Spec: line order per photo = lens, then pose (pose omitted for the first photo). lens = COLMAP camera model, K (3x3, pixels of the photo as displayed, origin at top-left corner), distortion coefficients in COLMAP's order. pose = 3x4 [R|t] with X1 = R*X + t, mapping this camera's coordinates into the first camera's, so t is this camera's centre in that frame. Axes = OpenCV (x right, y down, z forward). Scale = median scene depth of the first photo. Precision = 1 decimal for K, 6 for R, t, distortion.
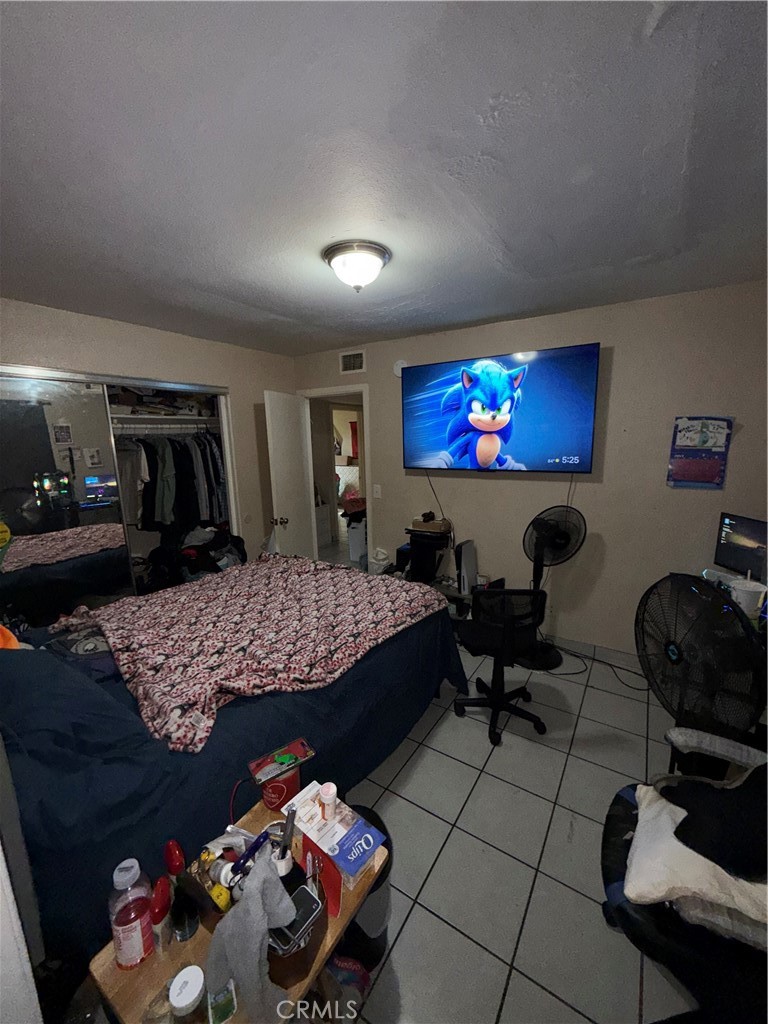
lens RADIAL K [[409.9, 0, 383.7], [0, 409.9, 511.3], [0, 0, 1]] dist [0.004105, -0.000698]
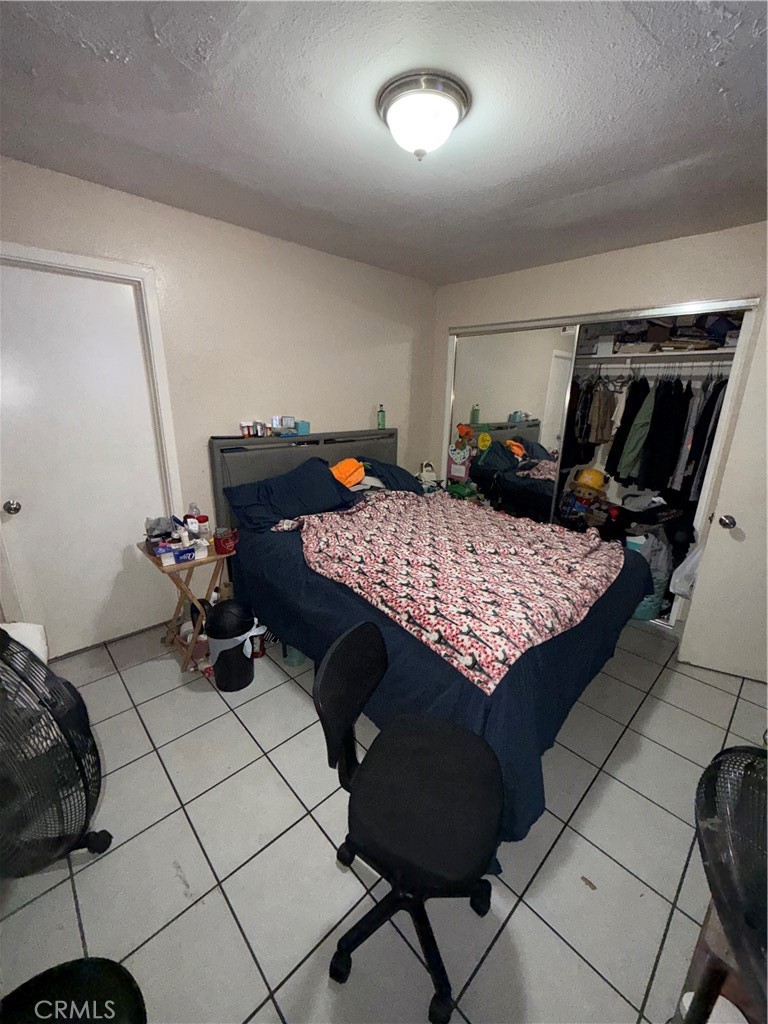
lens RADIAL K [[409.9, 0, 385.0], [0, 409.9, 510.4], [0, 0, 1]] dist [0.004105, -0.000698]
pose [[-0.235583, 0.288447, -0.928062, 0.474014], [-0.195164, 0.921445, 0.335932, -0.107245], [0.952057, 0.260264, -0.160782, 0.696758]]
